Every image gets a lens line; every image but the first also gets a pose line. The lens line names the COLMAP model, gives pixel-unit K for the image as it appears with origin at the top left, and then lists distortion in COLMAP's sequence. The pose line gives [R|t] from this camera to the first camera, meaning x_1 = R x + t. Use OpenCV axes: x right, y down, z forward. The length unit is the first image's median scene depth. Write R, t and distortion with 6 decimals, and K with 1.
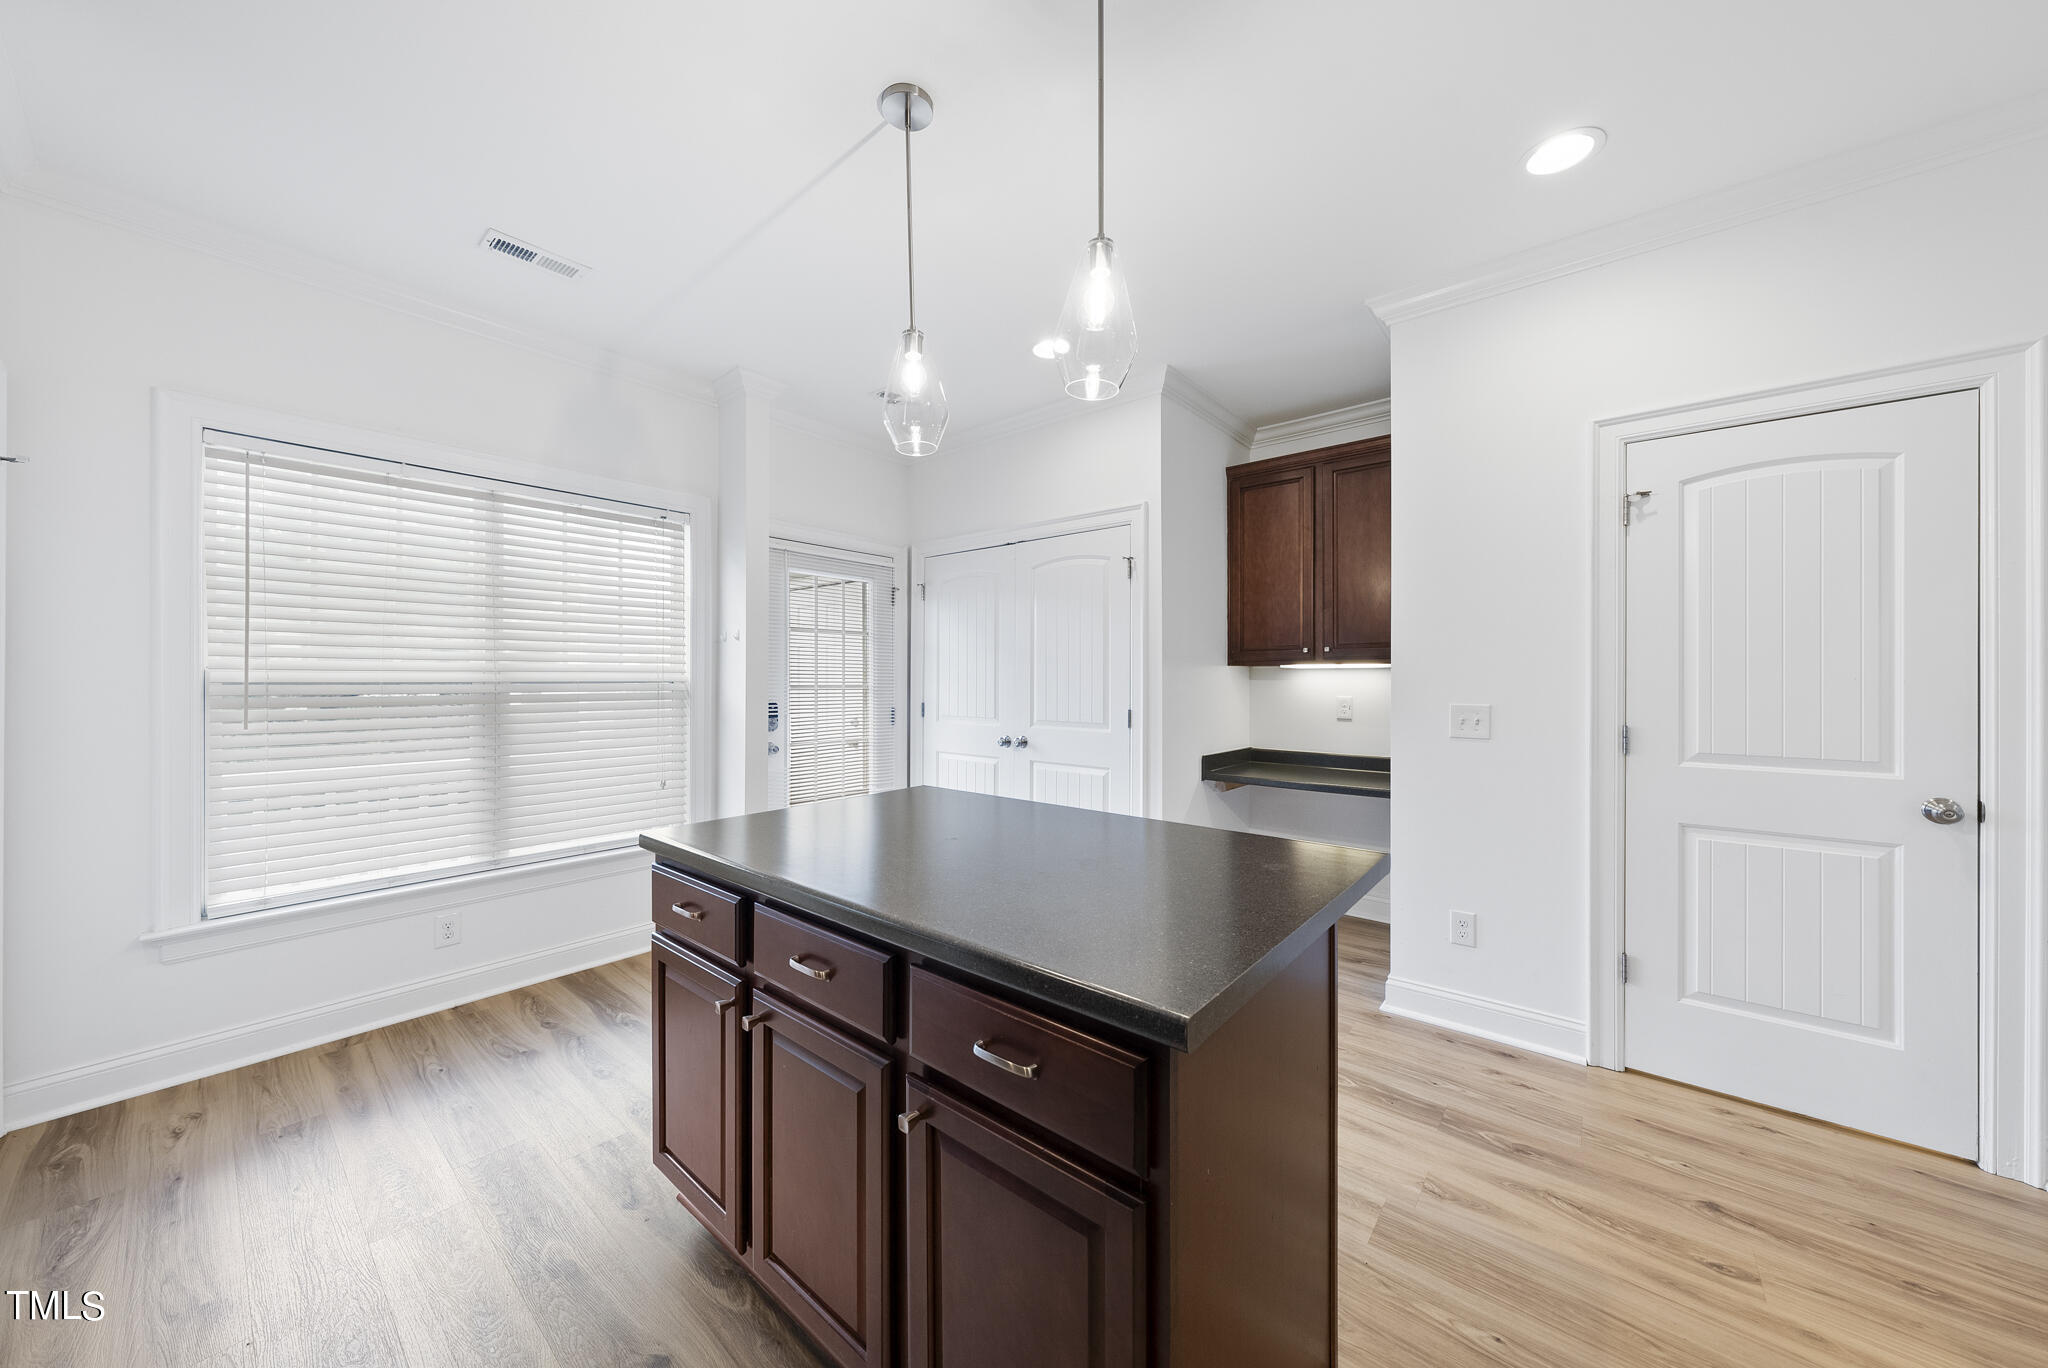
lens RADIAL K [[771.9, 0, 951.2], [0, 771.9, 672.8], [0, 0, 1]] dist [-0.001368, -0.000184]
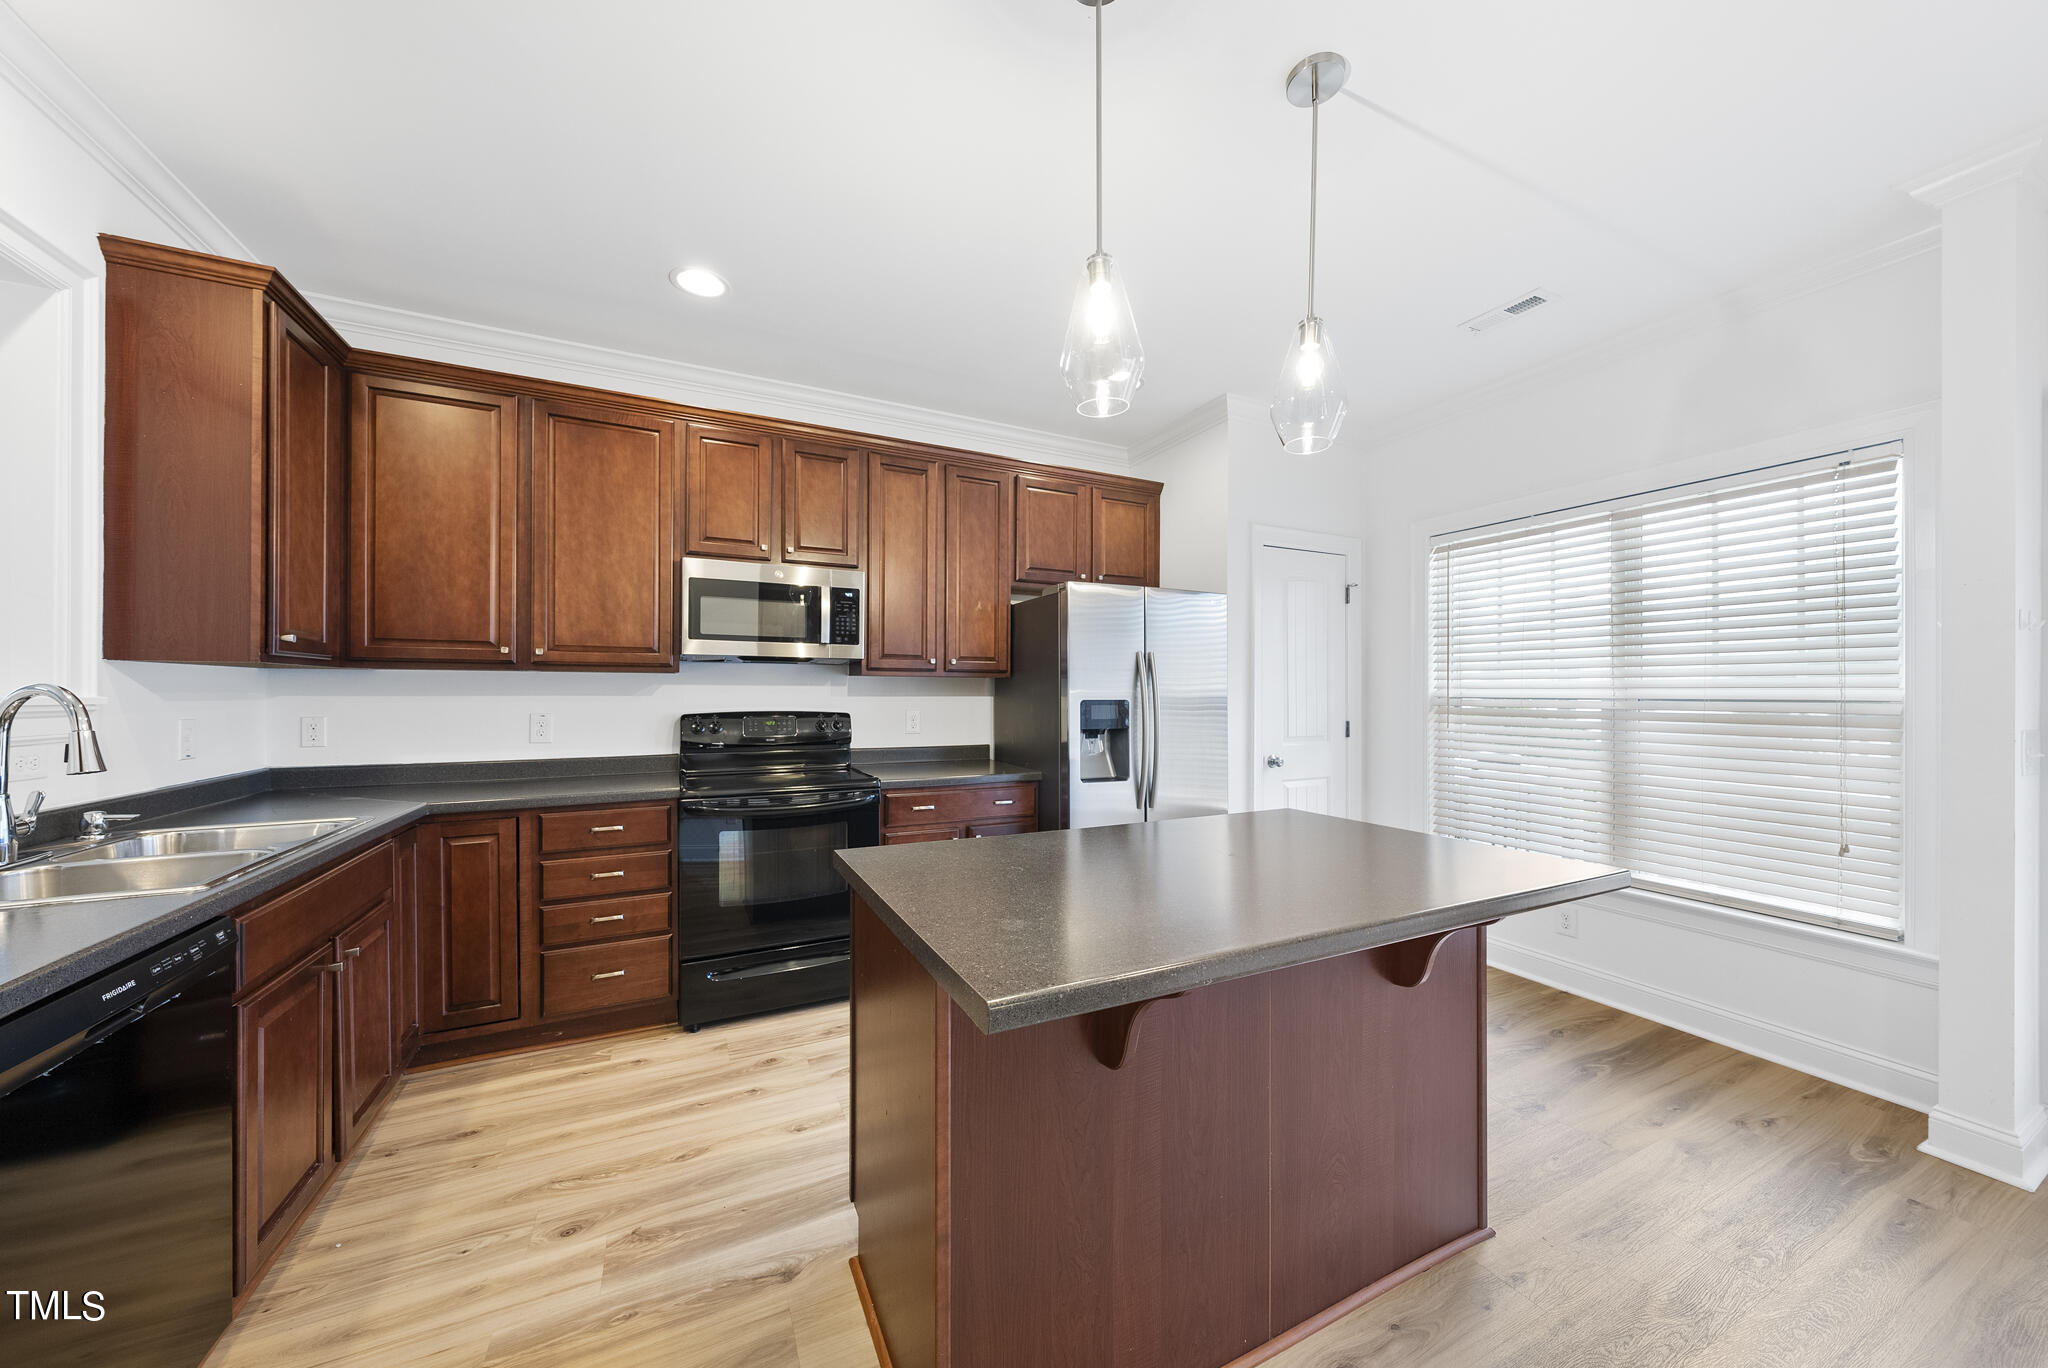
lens RADIAL K [[682.7, 0, 1027.2], [0, 682.7, 690.4], [0, 0, 1]] dist [0.000449, -0.000032]
pose [[-0.376877, -0.005896, -0.926245, 0.557532], [0.001637, 0.999974, -0.007031, 0.006465], [0.926262, -0.004166, -0.376857, 0.657354]]
